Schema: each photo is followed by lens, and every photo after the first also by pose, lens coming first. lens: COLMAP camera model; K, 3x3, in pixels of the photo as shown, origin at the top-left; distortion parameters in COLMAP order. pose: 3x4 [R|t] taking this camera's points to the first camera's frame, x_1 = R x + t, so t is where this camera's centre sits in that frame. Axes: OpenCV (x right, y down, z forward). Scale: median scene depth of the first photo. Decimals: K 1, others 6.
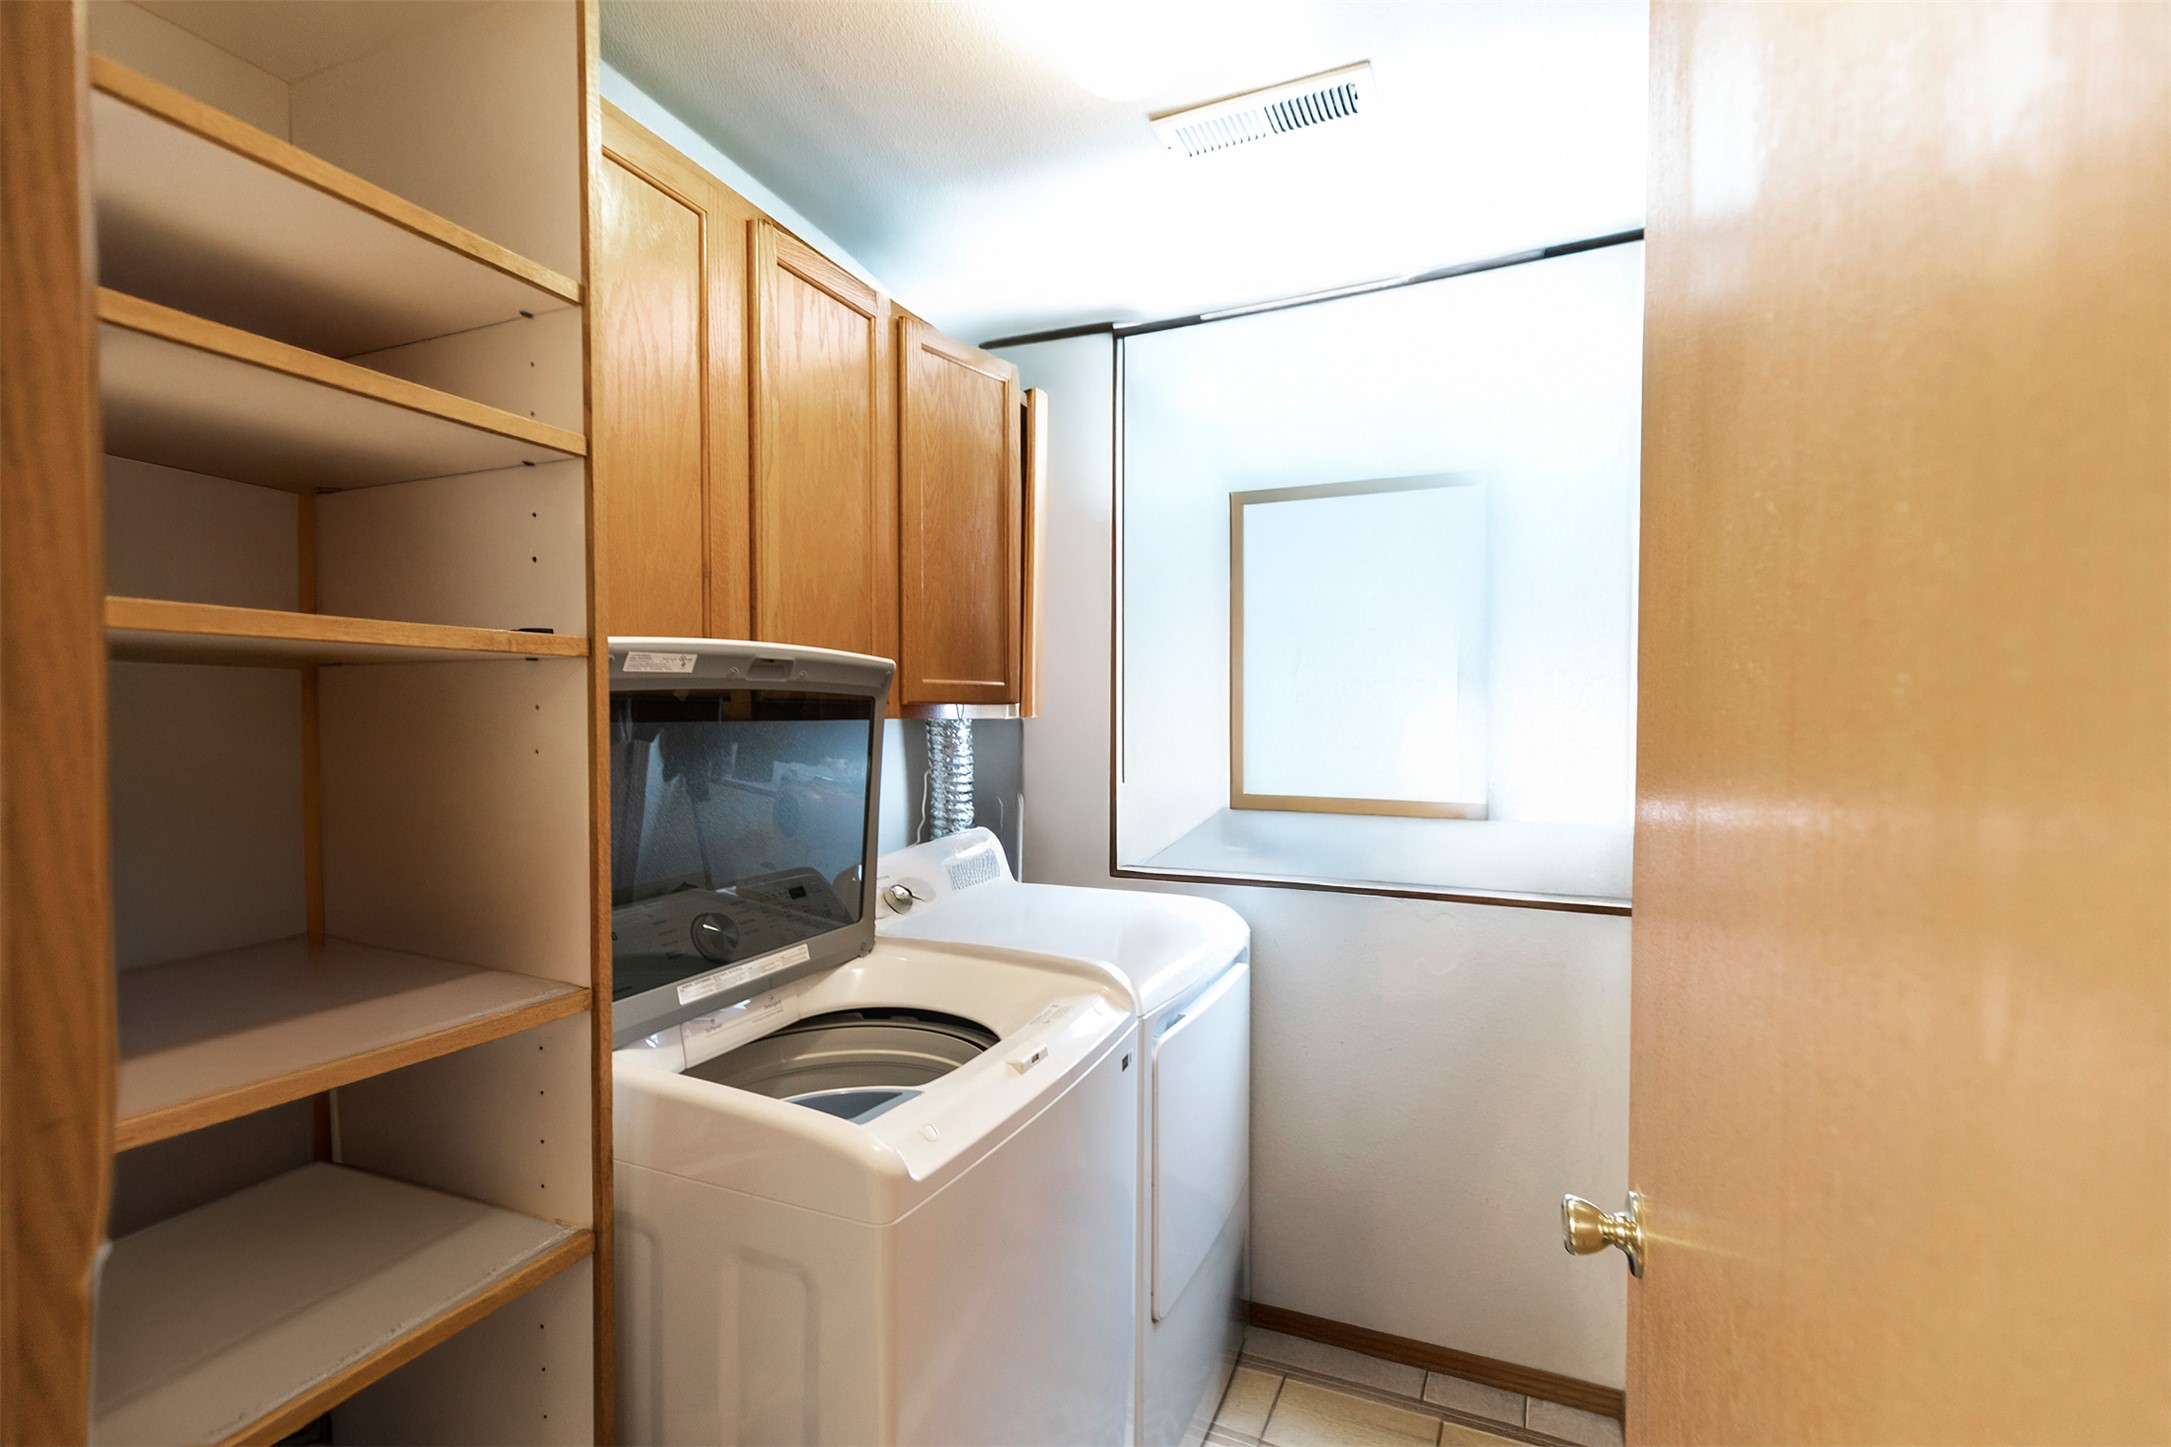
lens RADIAL K [[981.0, 0, 1085.5], [0, 981.0, 723.5], [0, 0, 1]] dist [0.019249, -0.000946]
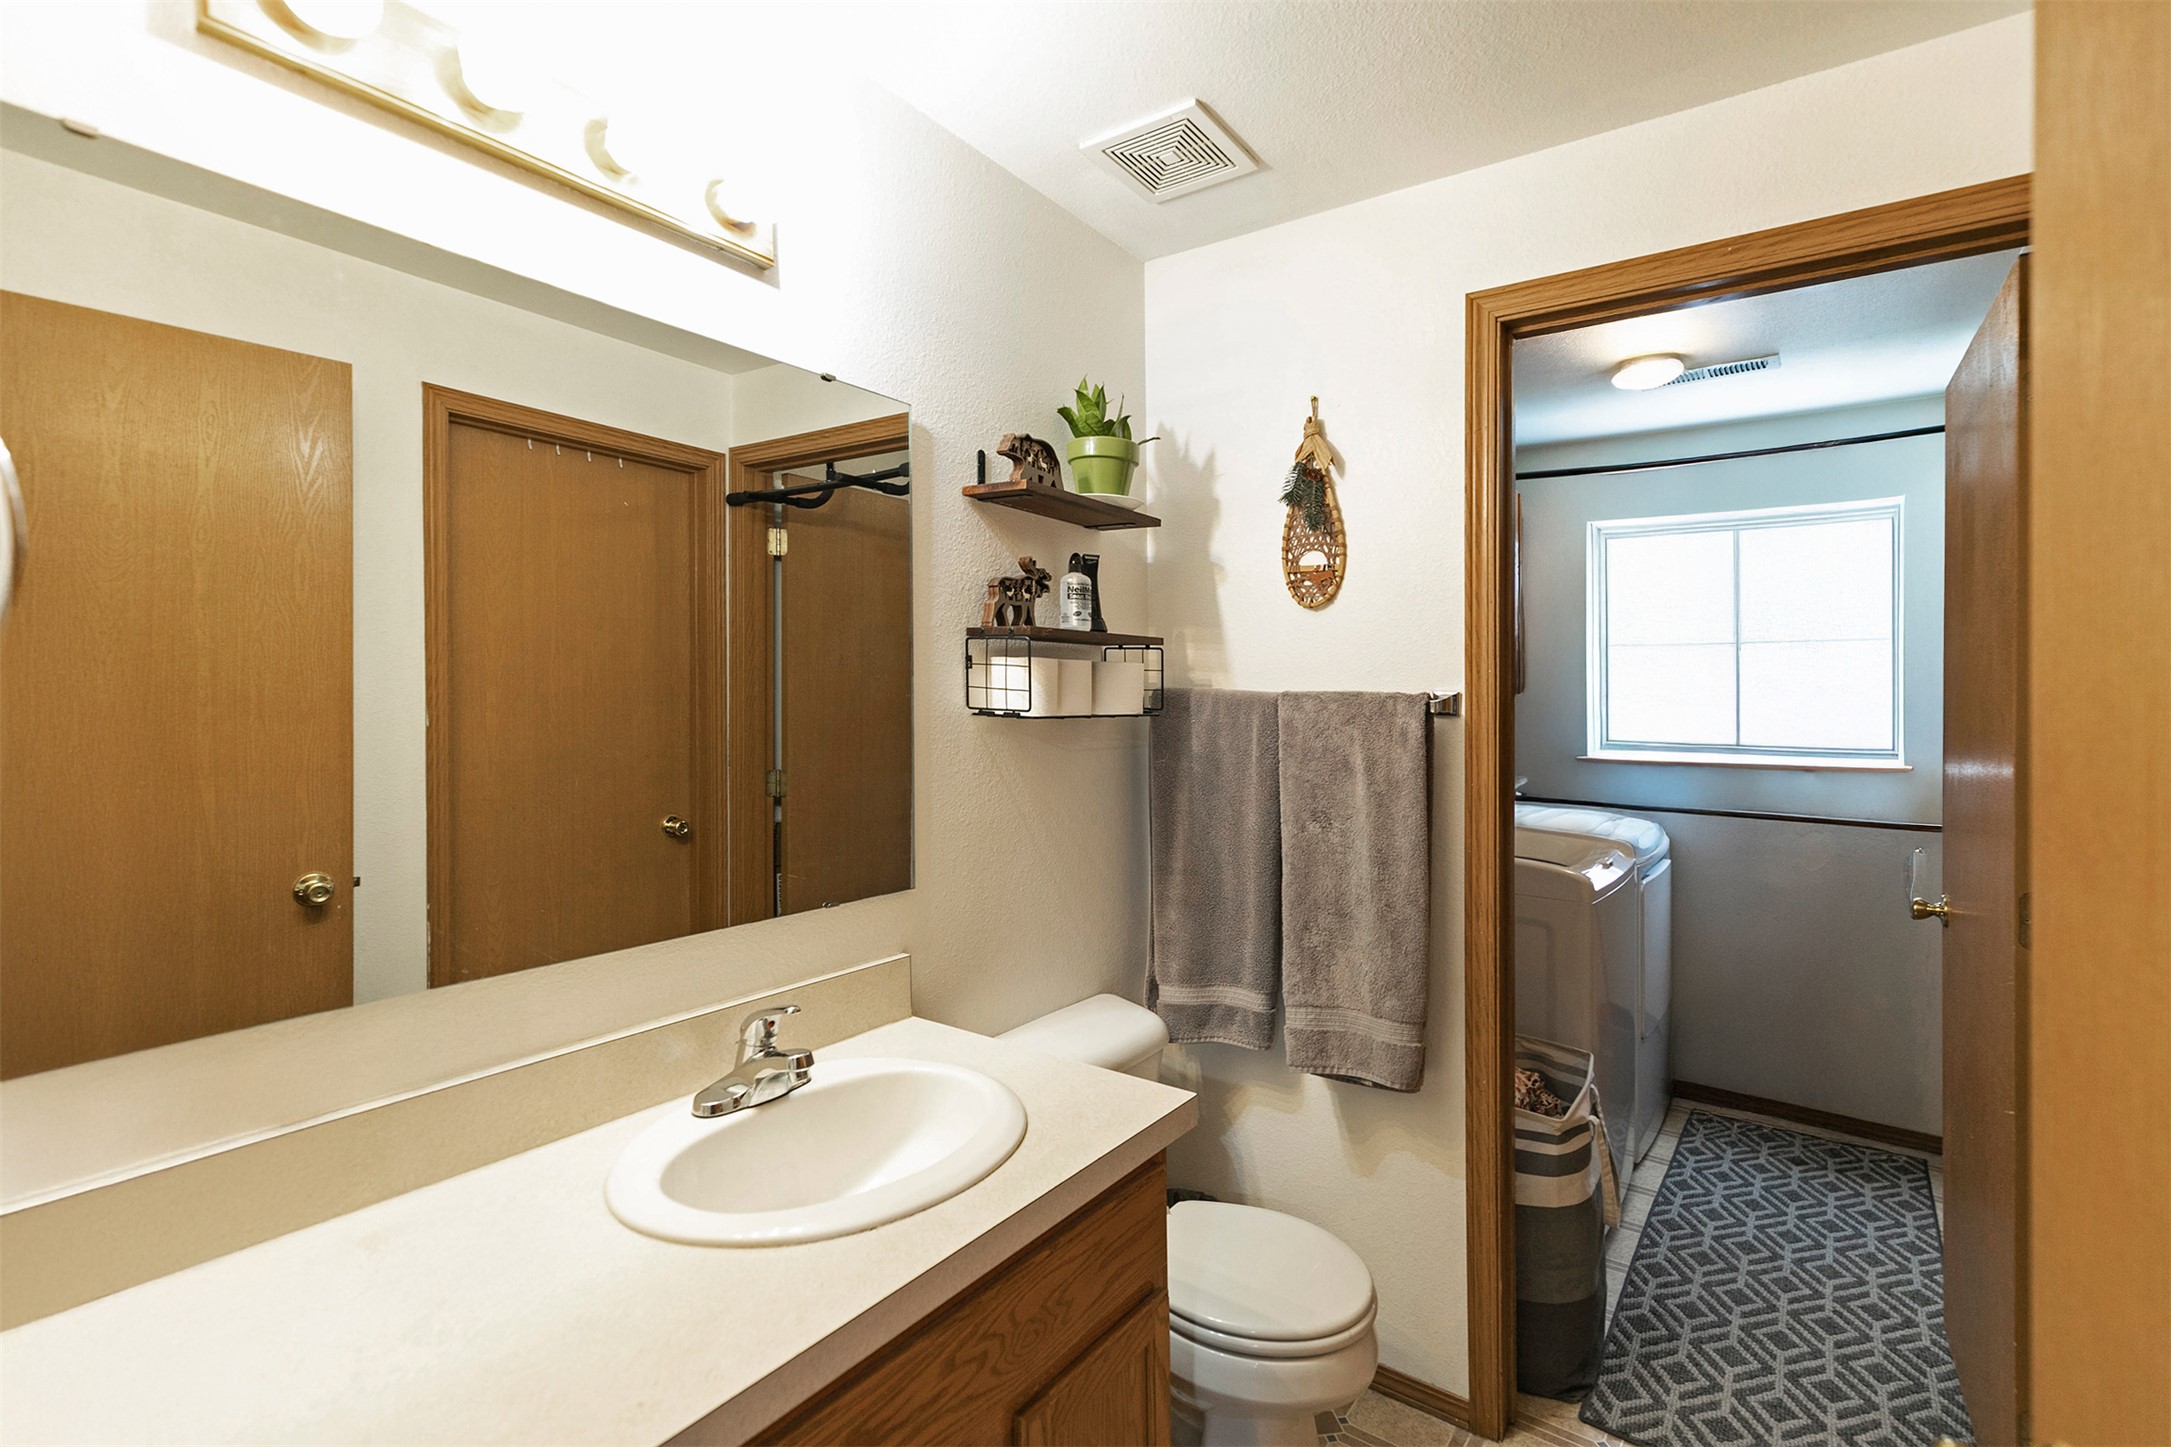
lens RADIAL K [[981.0, 0, 1085.5], [0, 981.0, 723.5], [0, 0, 1]] dist [0.019249, -0.000946]
pose [[0.977926, -0.001842, -0.208942, -0.548466], [-0.003689, 0.999653, -0.026077, 0.076624], [0.208917, 0.026272, 0.977580, -1.012283]]
